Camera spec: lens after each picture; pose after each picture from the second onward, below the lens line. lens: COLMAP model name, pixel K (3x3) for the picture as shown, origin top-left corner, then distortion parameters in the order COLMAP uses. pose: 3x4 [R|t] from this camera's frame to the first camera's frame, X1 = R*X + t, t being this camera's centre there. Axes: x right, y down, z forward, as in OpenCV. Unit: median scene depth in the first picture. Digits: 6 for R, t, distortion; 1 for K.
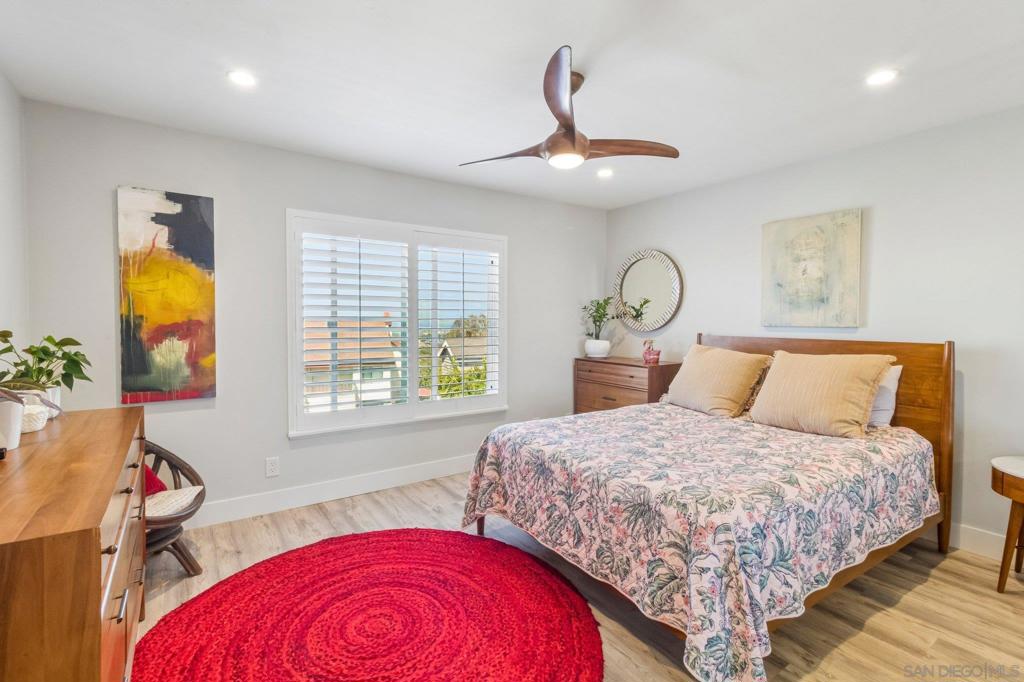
lens RADIAL K [[472.2, 0, 507.7], [0, 472.2, 329.0], [0, 0, 1]] dist [0.002416, 0.000014]
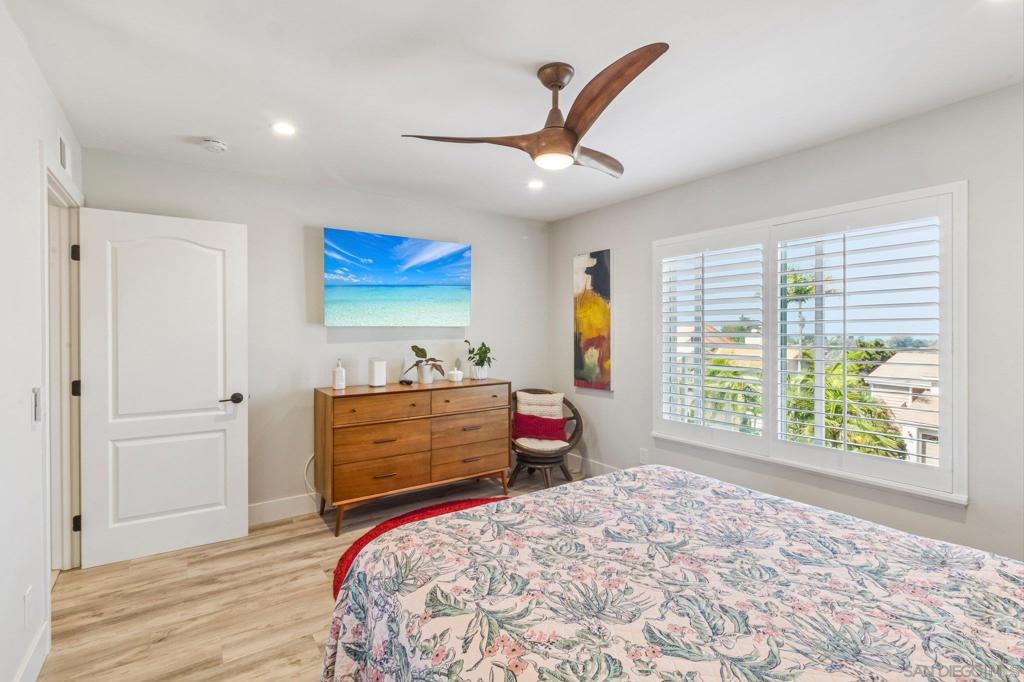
lens RADIAL K [[472.2, 0, 507.7], [0, 472.2, 329.0], [0, 0, 1]] dist [0.002416, 0.000014]
pose [[0.003697, -0.010983, -0.999933, 0.819419], [-0.014757, 0.999830, -0.011036, -0.019412], [0.999884, 0.014797, 0.003534, 0.729688]]
